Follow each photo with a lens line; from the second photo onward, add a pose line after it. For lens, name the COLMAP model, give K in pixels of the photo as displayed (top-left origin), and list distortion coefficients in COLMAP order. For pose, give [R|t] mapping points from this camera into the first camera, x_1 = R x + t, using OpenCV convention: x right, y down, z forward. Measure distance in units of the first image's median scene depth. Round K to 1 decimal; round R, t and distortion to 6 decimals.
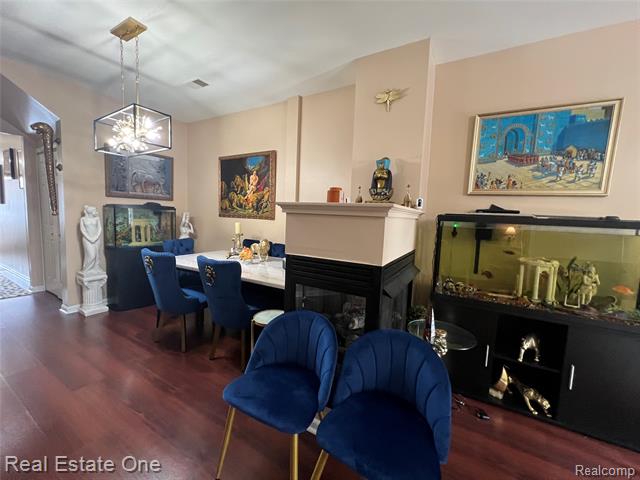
lens RADIAL K [[256.2, 0, 319.2], [0, 256.2, 238.2], [0, 0, 1]] dist [-0.002775, 0.000530]
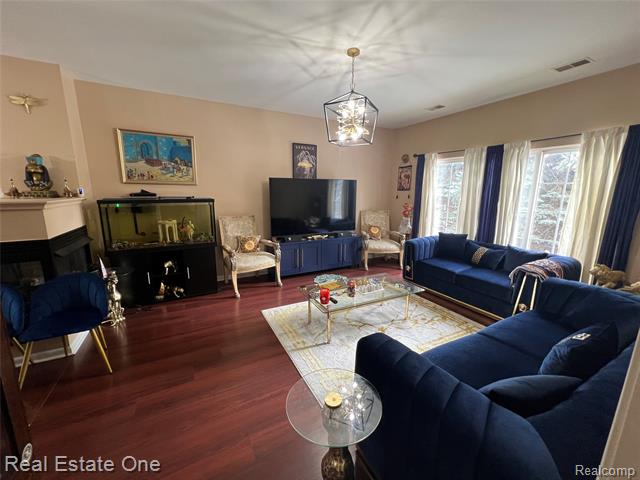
lens RADIAL K [[256.2, 0, 319.2], [0, 256.2, 238.2], [0, 0, 1]] dist [-0.002775, 0.000530]
pose [[0.528656, -0.196201, 0.825850, -0.083758], [0.086614, 0.980310, 0.177453, -0.016793], [-0.844406, -0.022282, 0.535241, -0.596070]]
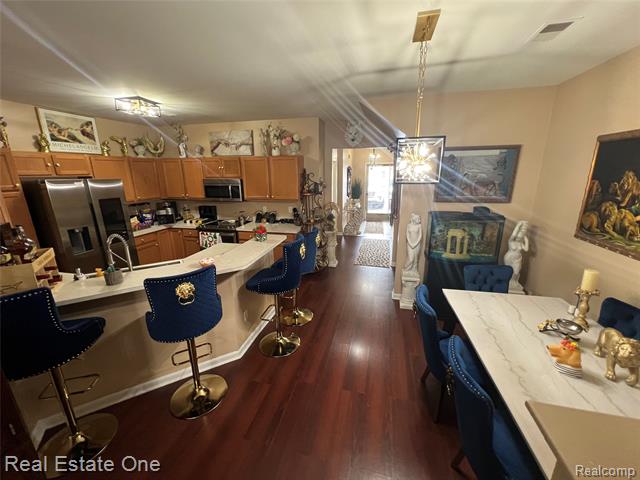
lens RADIAL K [[256.2, 0, 319.2], [0, 256.2, 238.2], [0, 0, 1]] dist [-0.002775, 0.000530]
pose [[0.275221, 0.202167, -0.939884, 0.019382], [-0.061659, 0.979339, 0.192598, -0.220510], [0.959402, 0.004945, 0.282000, 0.331304]]
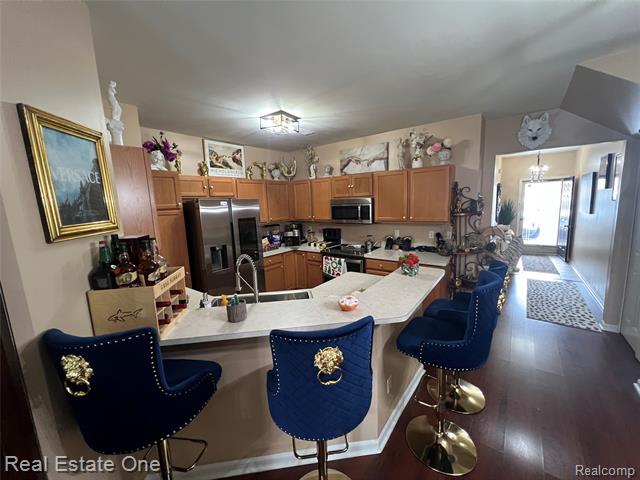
lens RADIAL K [[256.2, 0, 319.2], [0, 256.2, 238.2], [0, 0, 1]] dist [-0.002775, 0.000530]
pose [[-0.137823, 0.104323, -0.984947, -0.268425], [-0.052067, 0.992299, 0.112387, -0.169616], [0.989087, 0.066772, -0.131330, 0.225910]]
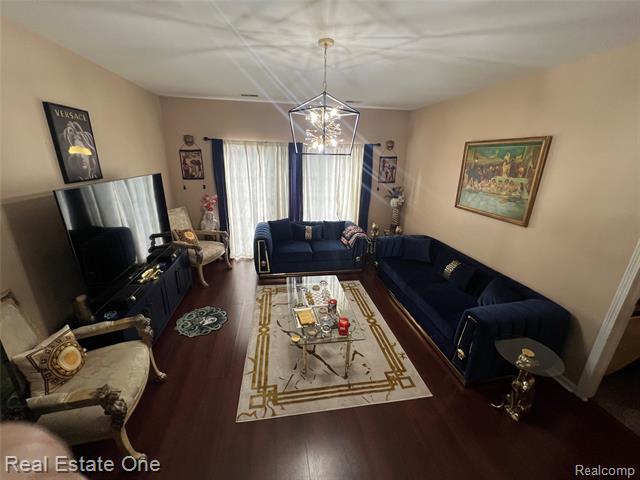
lens RADIAL K [[256.2, 0, 319.2], [0, 256.2, 238.2], [0, 0, 1]] dist [-0.002775, 0.000530]
pose [[-0.639957, -0.291322, 0.711046, 0.155063], [0.013581, 0.920914, 0.389530, -0.234601], [-0.768290, 0.258939, -0.585389, 0.288415]]
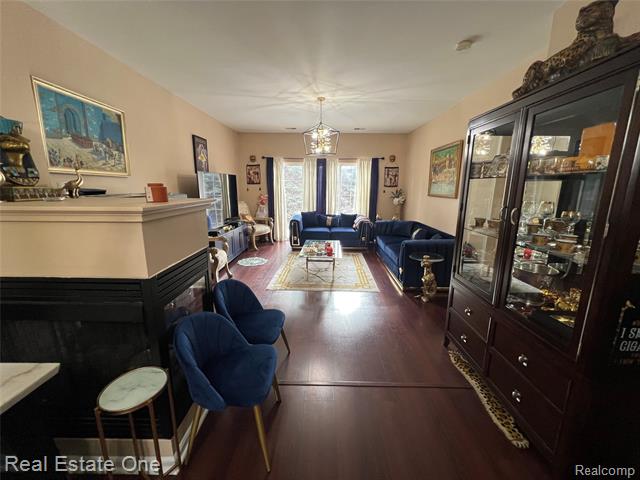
lens RADIAL K [[256.2, 0, 319.2], [0, 256.2, 238.2], [0, 0, 1]] dist [-0.002775, 0.000530]
pose [[-0.481667, -0.223364, 0.847411, -0.511913], [0.045017, 0.959390, 0.278467, -0.121796], [-0.875197, 0.172276, -0.452051, 0.486786]]
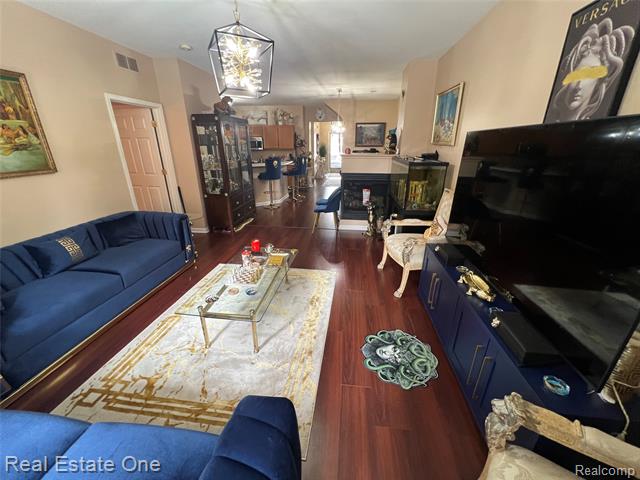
lens RADIAL K [[256.3, 0, 318.9], [0, 256.3, 238.0], [0, 0, 1]] dist [-0.003243, 0.000023]
pose [[0.392949, 0.282400, -0.875123, 1.553179], [-0.063735, 0.957752, 0.280446, 0.000191], [0.917349, -0.054425, 0.394347, -0.327044]]
